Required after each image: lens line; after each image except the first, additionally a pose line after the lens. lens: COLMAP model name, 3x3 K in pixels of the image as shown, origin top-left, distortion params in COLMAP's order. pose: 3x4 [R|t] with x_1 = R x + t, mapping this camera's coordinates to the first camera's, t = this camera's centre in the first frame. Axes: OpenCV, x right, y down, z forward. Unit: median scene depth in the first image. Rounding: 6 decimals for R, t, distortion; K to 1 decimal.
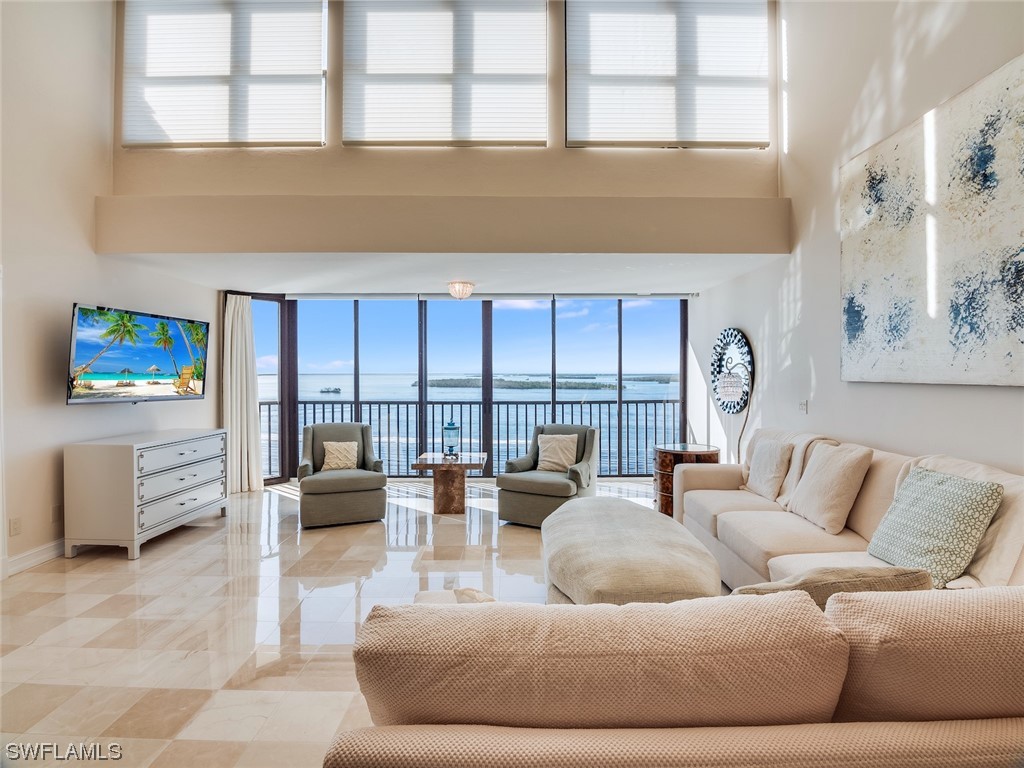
lens RADIAL K [[490.0, 0, 513.5], [0, 490.0, 375.7], [0, 0, 1]] dist [-0.019332, -0.001406]
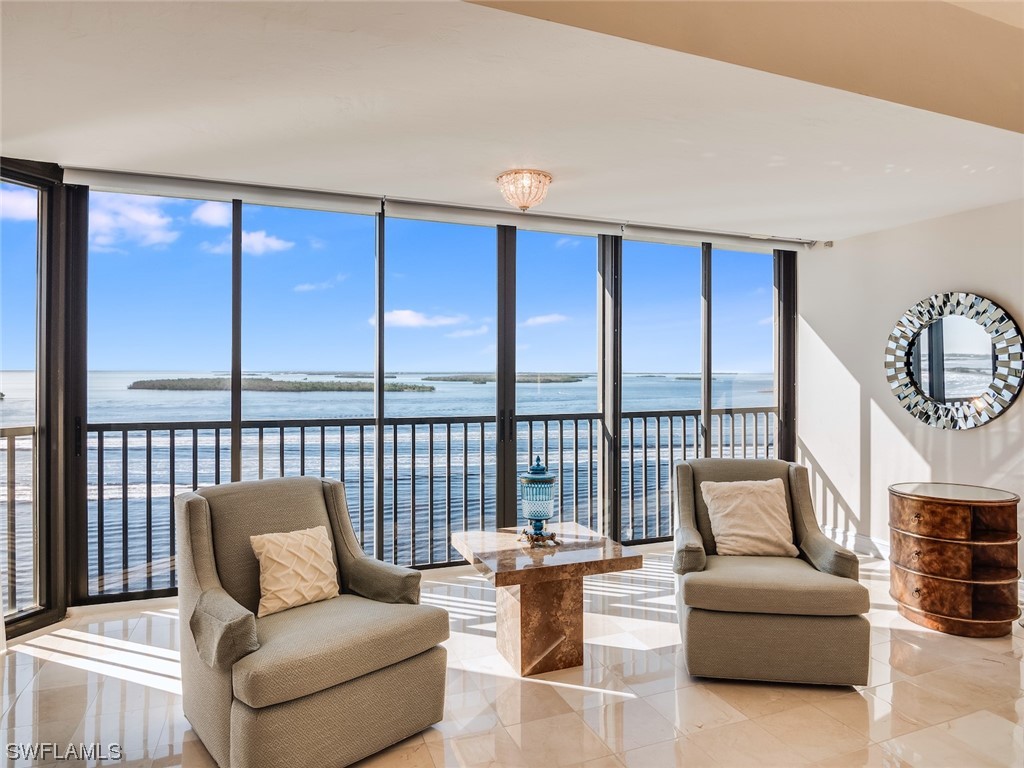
lens RADIAL K [[621.1, 0, 515.9], [0, 621.1, 368.1], [0, 0, 1]] dist [-0.008673, -0.000999]
pose [[0.935867, 0.005961, 0.352302, -0.431524], [-0.002226, 0.999937, -0.011007, 0.011229], [-0.352345, 0.009517, 0.935822, 0.556459]]
